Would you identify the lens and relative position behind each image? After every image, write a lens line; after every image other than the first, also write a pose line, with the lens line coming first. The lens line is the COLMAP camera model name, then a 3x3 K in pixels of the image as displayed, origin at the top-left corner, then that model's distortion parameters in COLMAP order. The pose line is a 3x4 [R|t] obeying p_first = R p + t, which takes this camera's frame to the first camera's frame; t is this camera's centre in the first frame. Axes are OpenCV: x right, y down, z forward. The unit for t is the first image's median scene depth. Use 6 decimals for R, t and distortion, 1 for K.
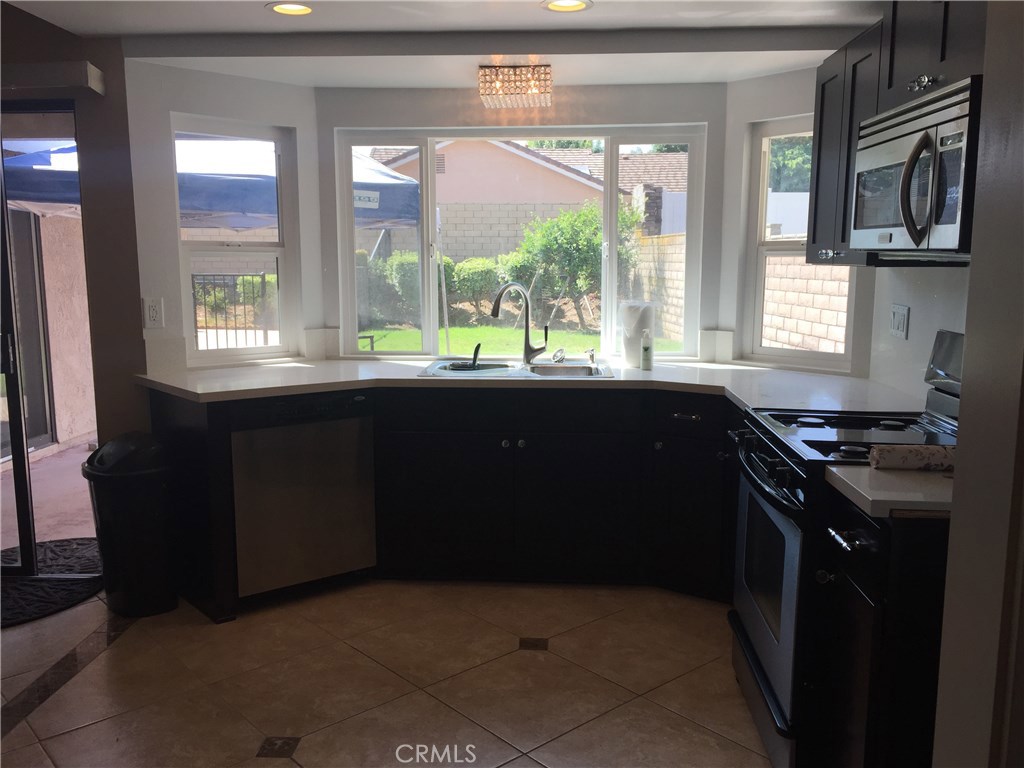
lens RADIAL K [[871.7, 0, 512.0], [0, 871.7, 384.0], [0, 0, 1]] dist [0.096713, -0.147611]
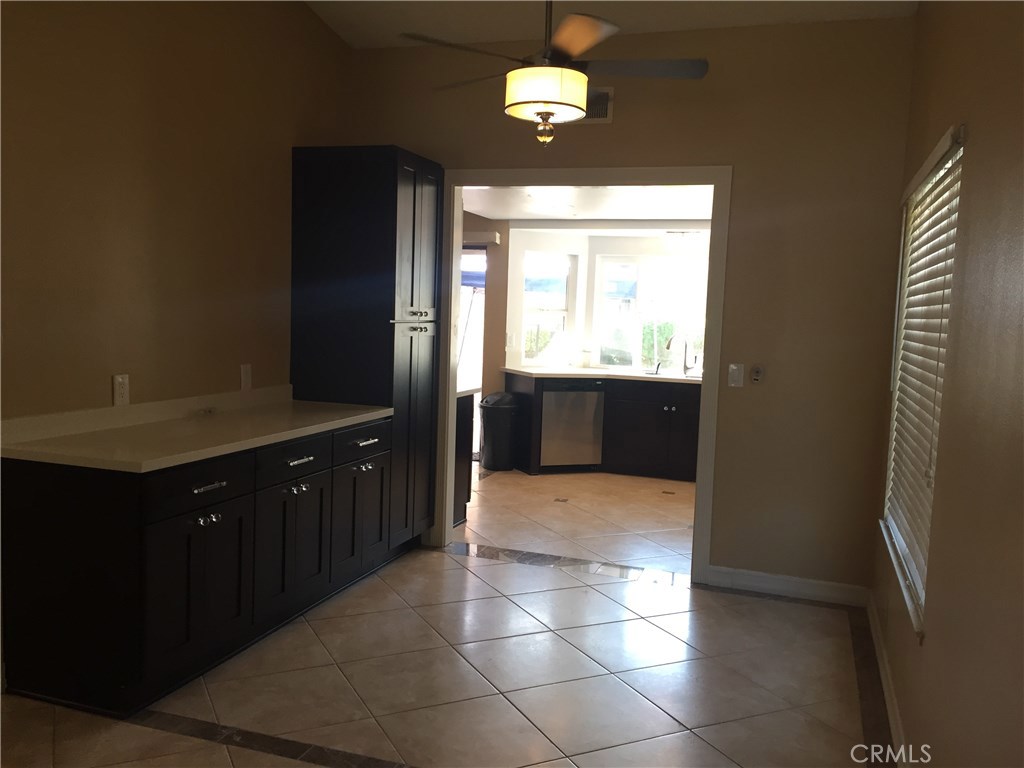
lens RADIAL K [[871.7, 0, 512.0], [0, 871.7, 384.0], [0, 0, 1]] dist [0.096713, -0.147611]
pose [[0.961055, 0.061194, -0.269498, 0.203365], [-0.078503, 0.995455, -0.053913, 0.154291], [0.264974, 0.072970, 0.961491, -1.142440]]
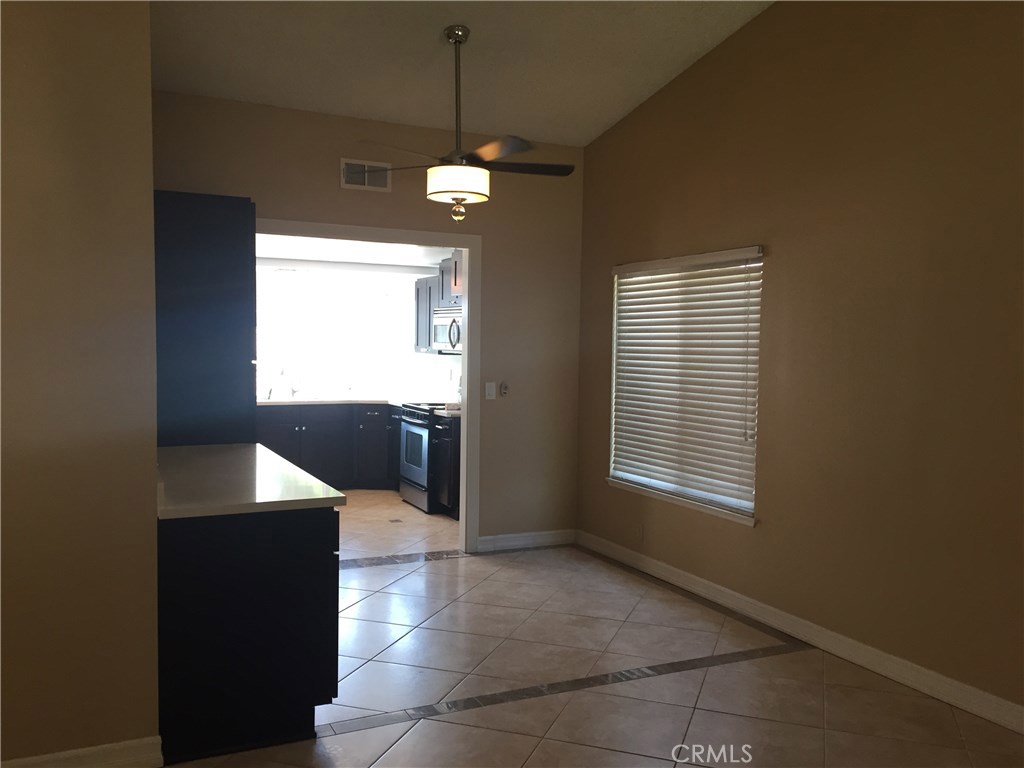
lens RADIAL K [[871.7, 0, 512.0], [0, 871.7, 384.0], [0, 0, 1]] dist [0.096713, -0.147611]
pose [[0.880224, -0.009662, 0.474460, -0.621437], [0.055452, 0.995038, -0.082612, 0.177357], [-0.471308, 0.099027, 0.876392, -1.349580]]
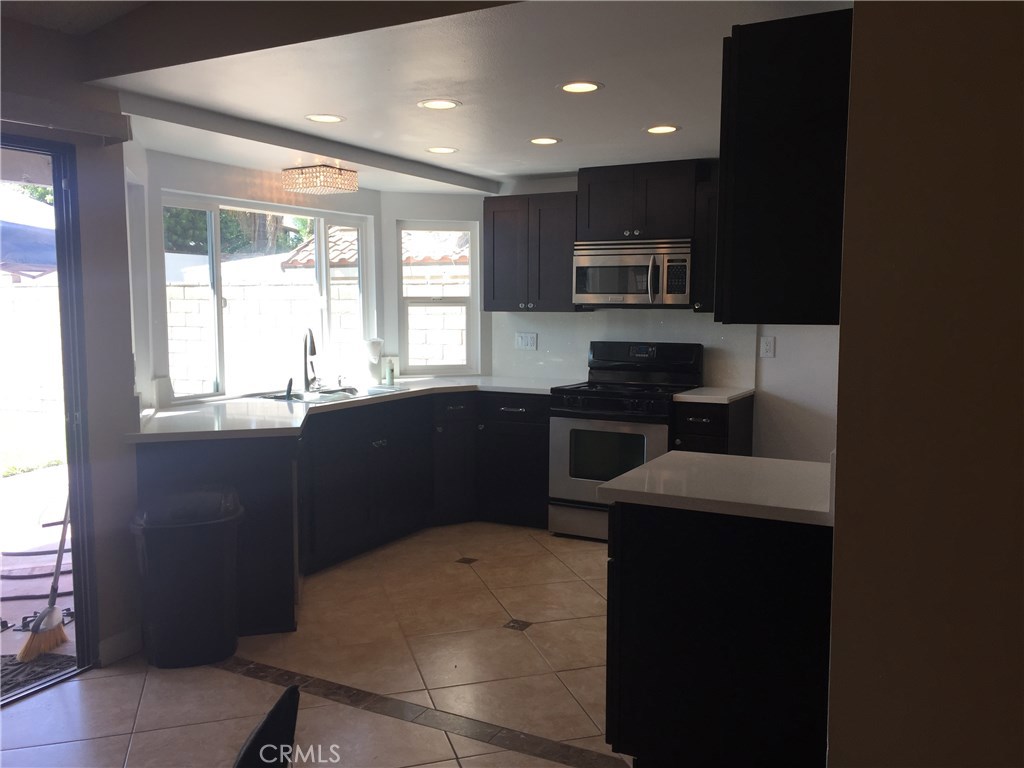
lens RADIAL K [[871.7, 0, 512.0], [0, 871.7, 384.0], [0, 0, 1]] dist [0.096713, -0.147611]
pose [[0.430819, -0.086944, 0.898241, -1.142783], [0.132999, 0.990596, 0.032093, -0.040791], [-0.892584, 0.105638, 0.438331, 0.208063]]
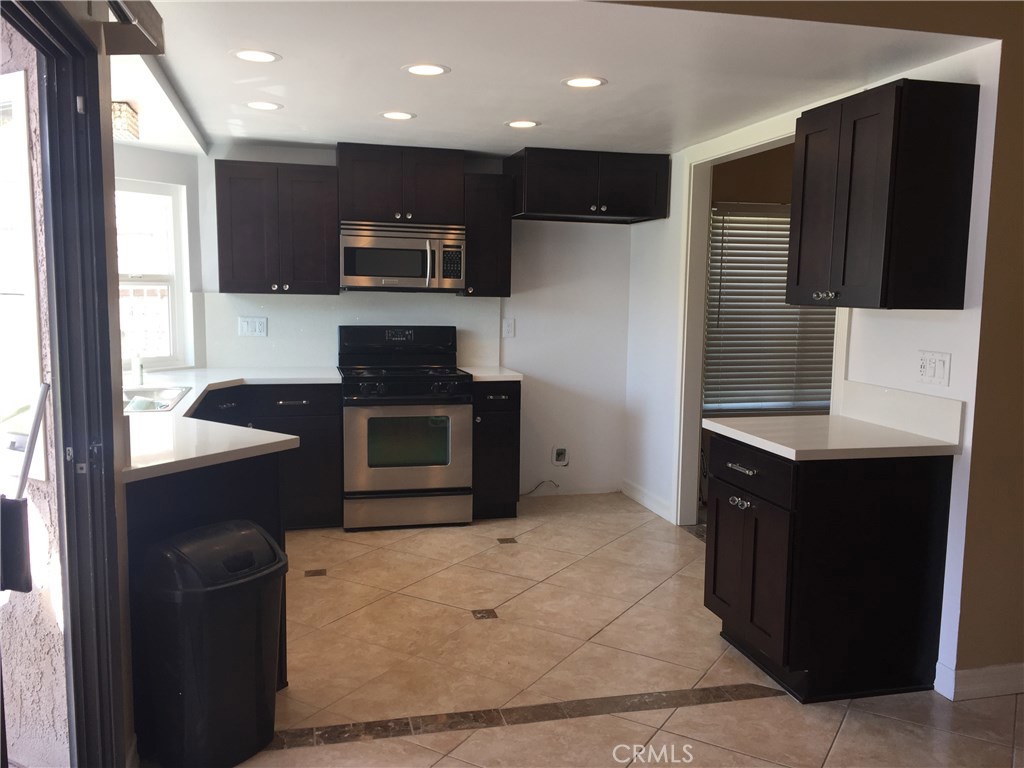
lens RADIAL K [[871.7, 0, 512.0], [0, 871.7, 384.0], [0, 0, 1]] dist [0.096713, -0.147611]
pose [[-0.288186, -0.113996, 0.950765, -1.189456], [0.125469, 0.979833, 0.155512, -0.148937], [-0.949319, 0.164108, -0.268072, 0.920658]]
